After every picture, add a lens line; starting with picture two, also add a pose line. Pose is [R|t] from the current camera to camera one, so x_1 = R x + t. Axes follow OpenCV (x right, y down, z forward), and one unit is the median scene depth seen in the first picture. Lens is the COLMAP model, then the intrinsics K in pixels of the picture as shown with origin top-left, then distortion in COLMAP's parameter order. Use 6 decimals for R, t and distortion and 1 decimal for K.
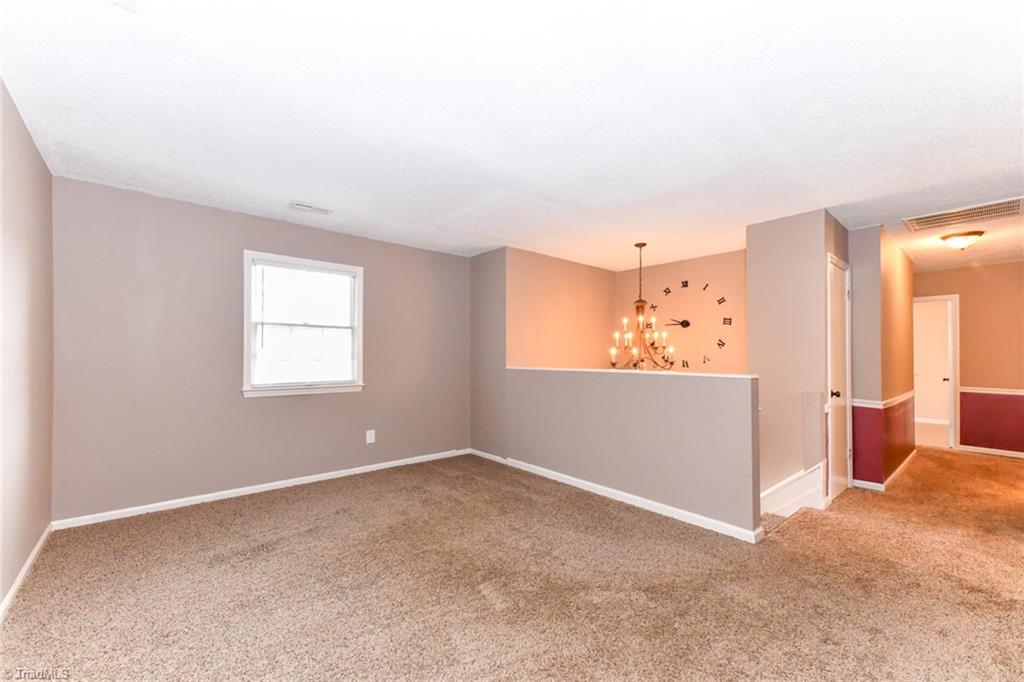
lens RADIAL K [[410.1, 0, 512.0], [0, 410.1, 341.0], [0, 0, 1]] dist [0.021676, -0.010260]
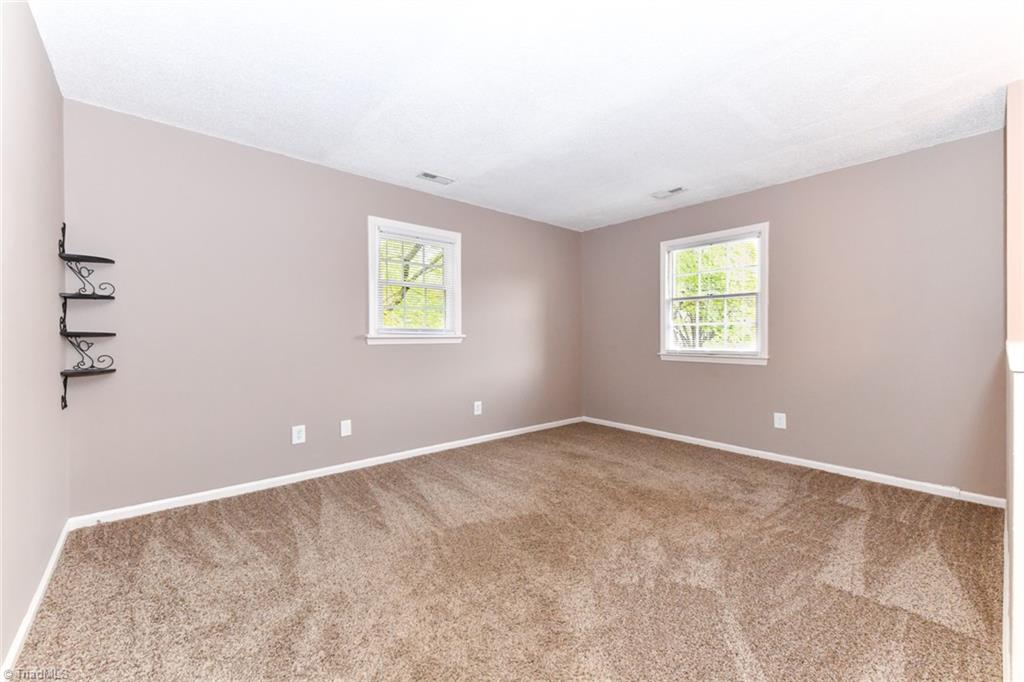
lens RADIAL K [[410.1, 0, 512.0], [0, 410.1, 341.0], [0, 0, 1]] dist [0.021676, -0.010260]
pose [[-0.008562, 0.018391, -0.999794, 0.598908], [0.048772, 0.998649, 0.017952, 0.032211], [0.998773, -0.048609, -0.009447, 0.553805]]
